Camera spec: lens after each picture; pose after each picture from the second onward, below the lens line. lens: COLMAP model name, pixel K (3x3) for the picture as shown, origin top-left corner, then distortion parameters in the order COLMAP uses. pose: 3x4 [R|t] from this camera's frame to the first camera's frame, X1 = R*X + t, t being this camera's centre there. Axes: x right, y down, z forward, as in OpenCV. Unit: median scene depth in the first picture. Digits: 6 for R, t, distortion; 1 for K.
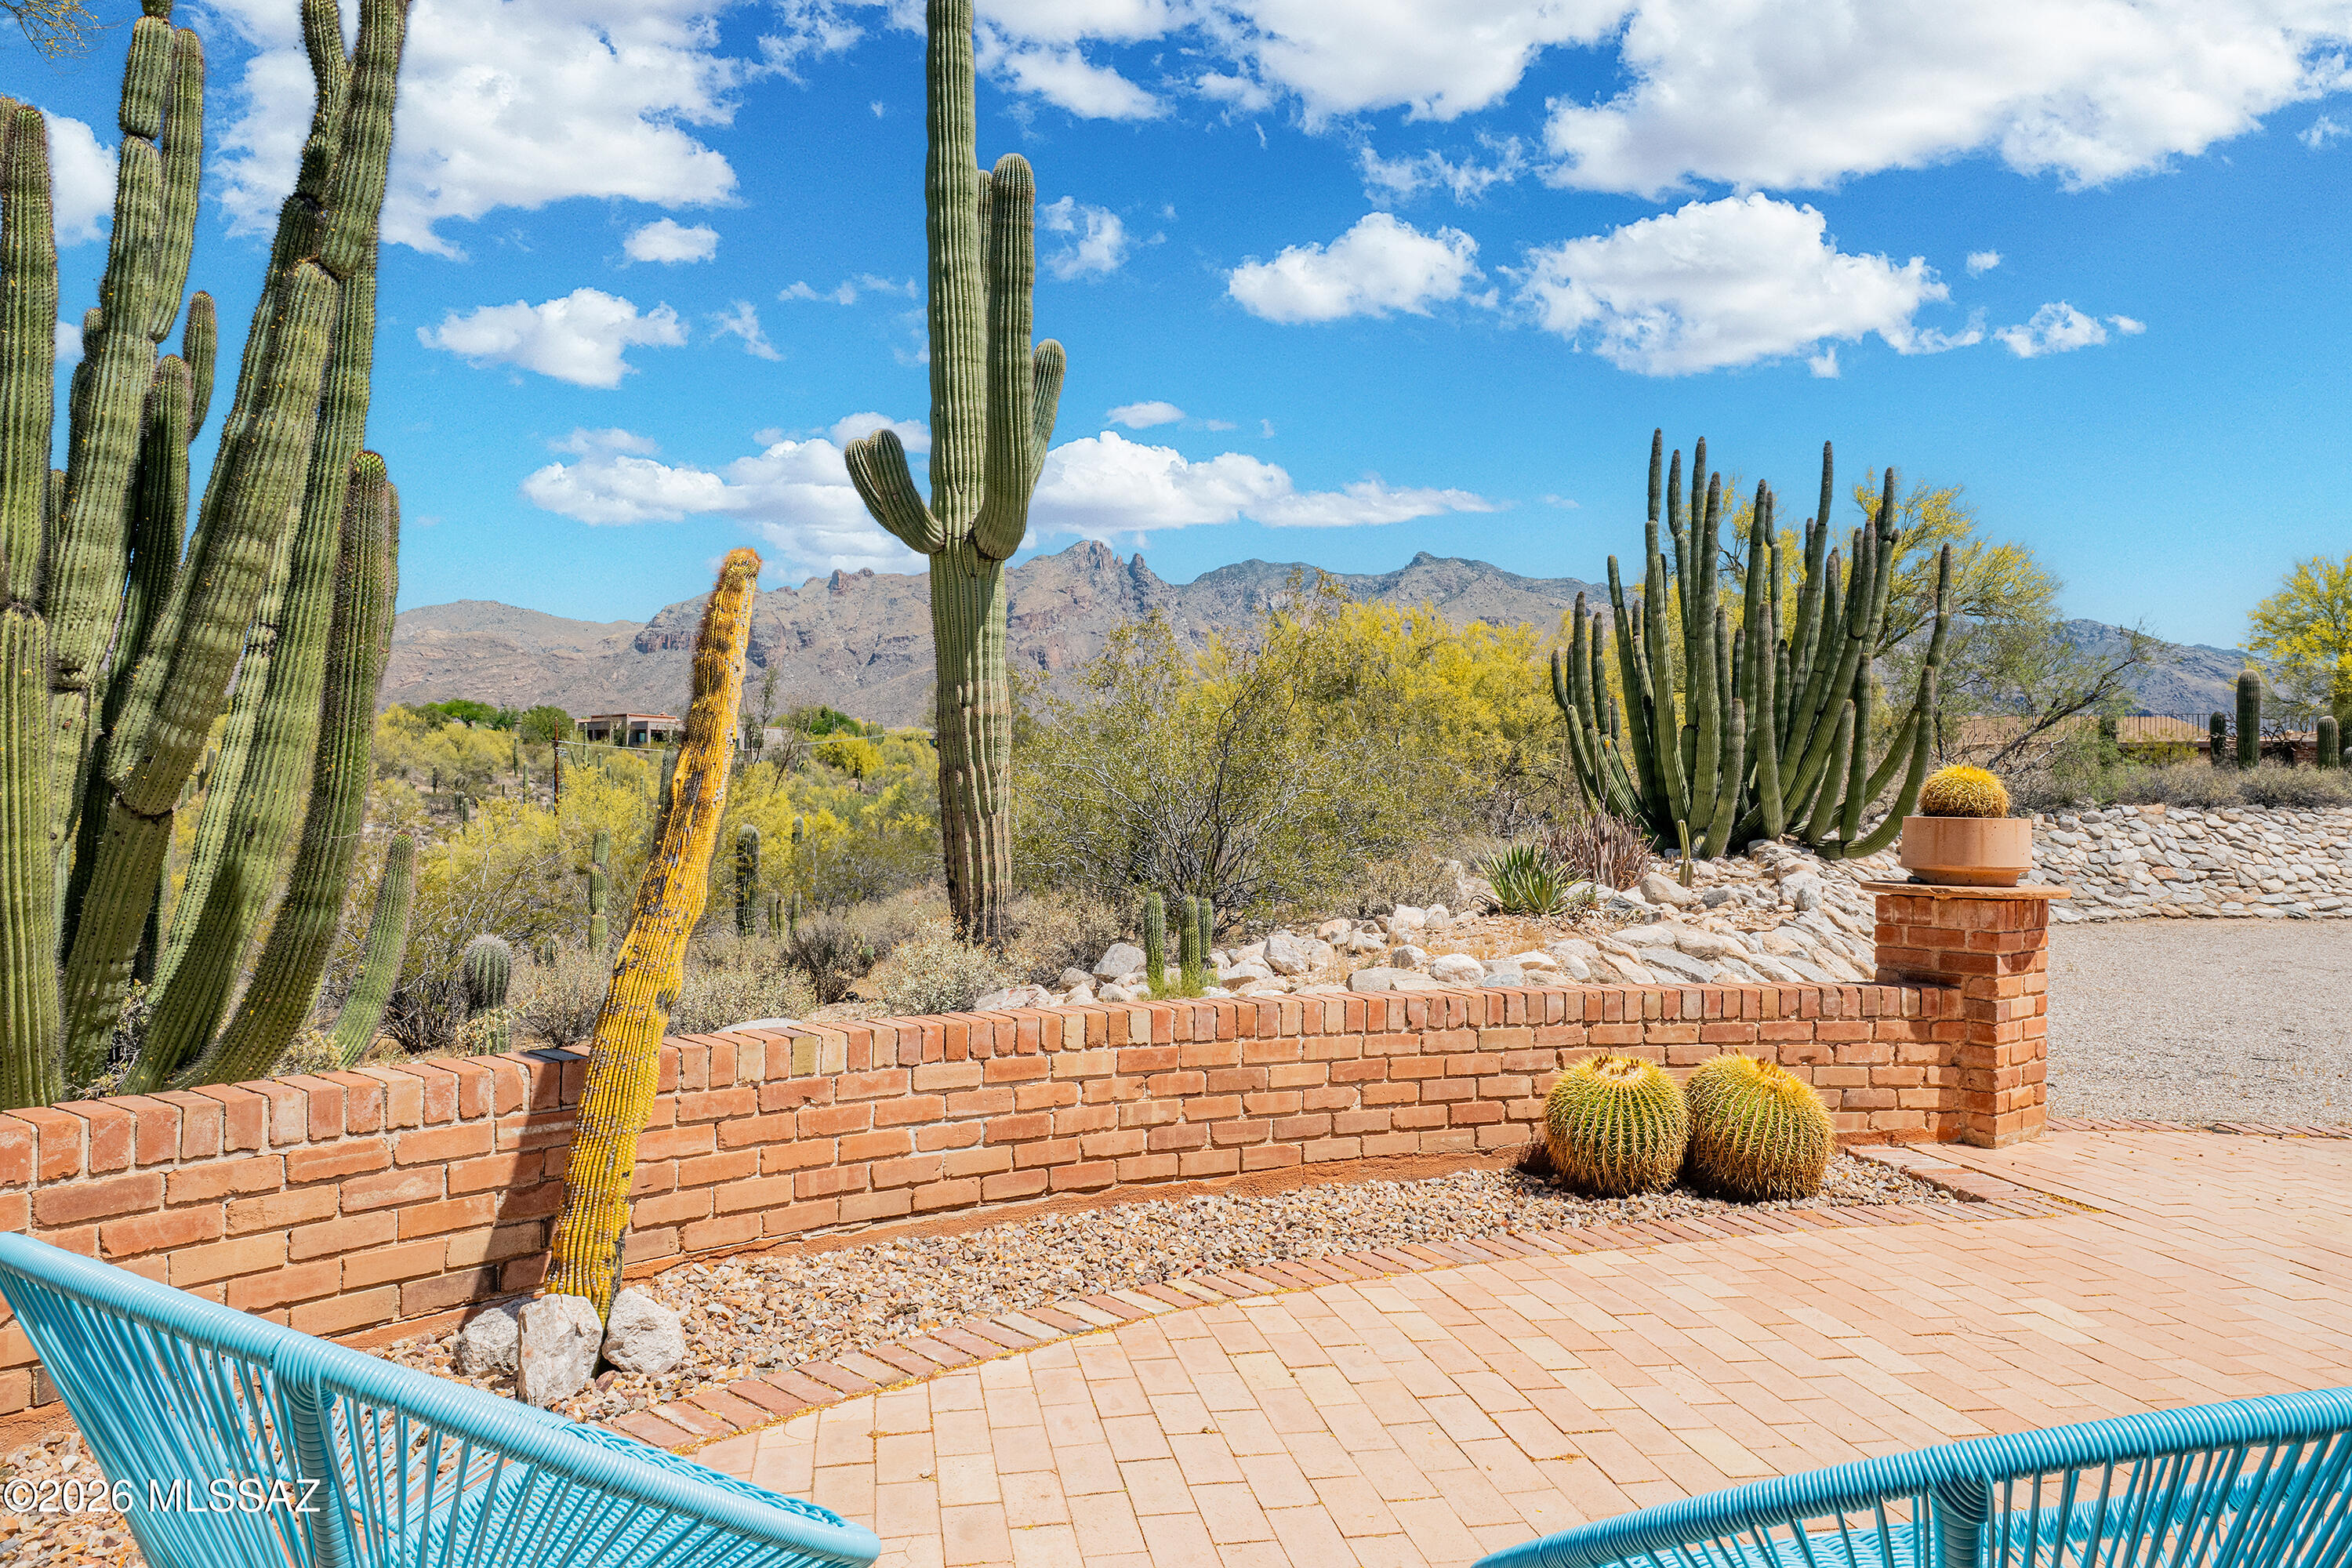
lens RADIAL K [[1528.9, 0, 1186.4], [0, 1528.9, 791.8], [0, 0, 1]] dist [0.025426, 0.001378]
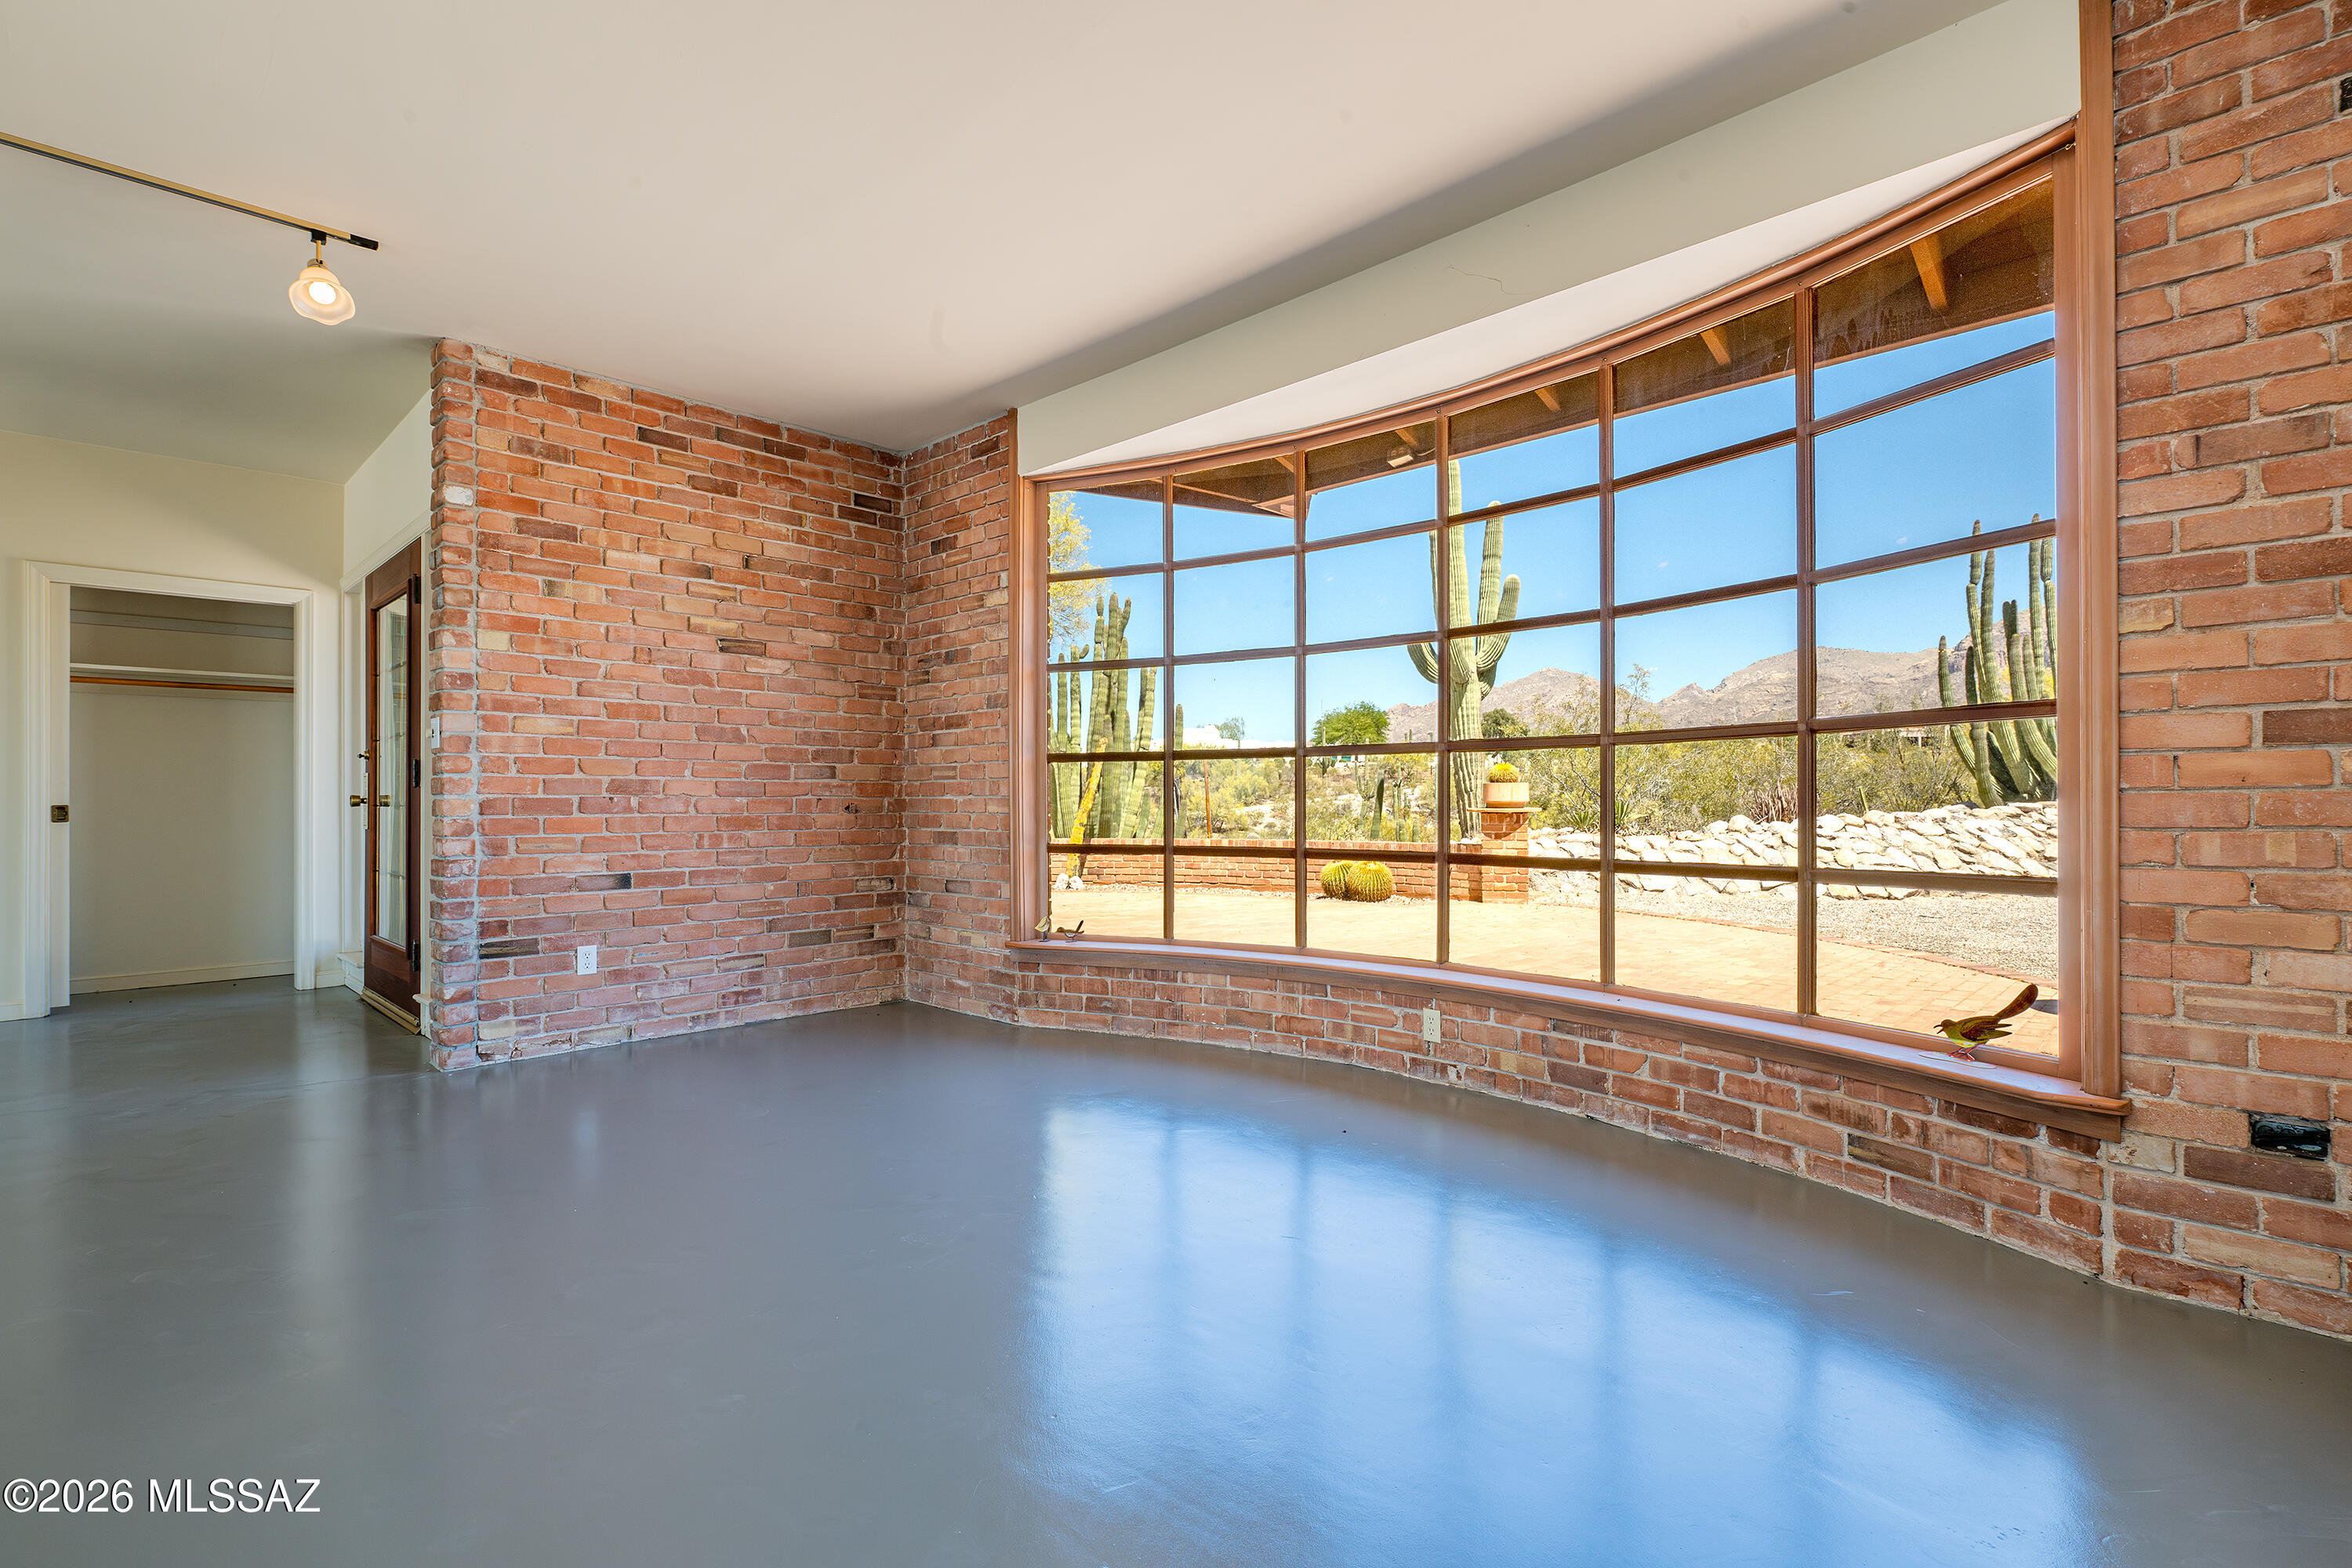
lens RADIAL K [[1093.3, 0, 1186.0], [0, 1093.3, 782.8], [0, 0, 1]] dist [0.003298, 0.000441]
pose [[0.562876, -0.030903, -0.825963, 1.783646], [0.023682, 0.999494, -0.021256, 0.045417], [0.826202, -0.007596, 0.563323, -0.526723]]
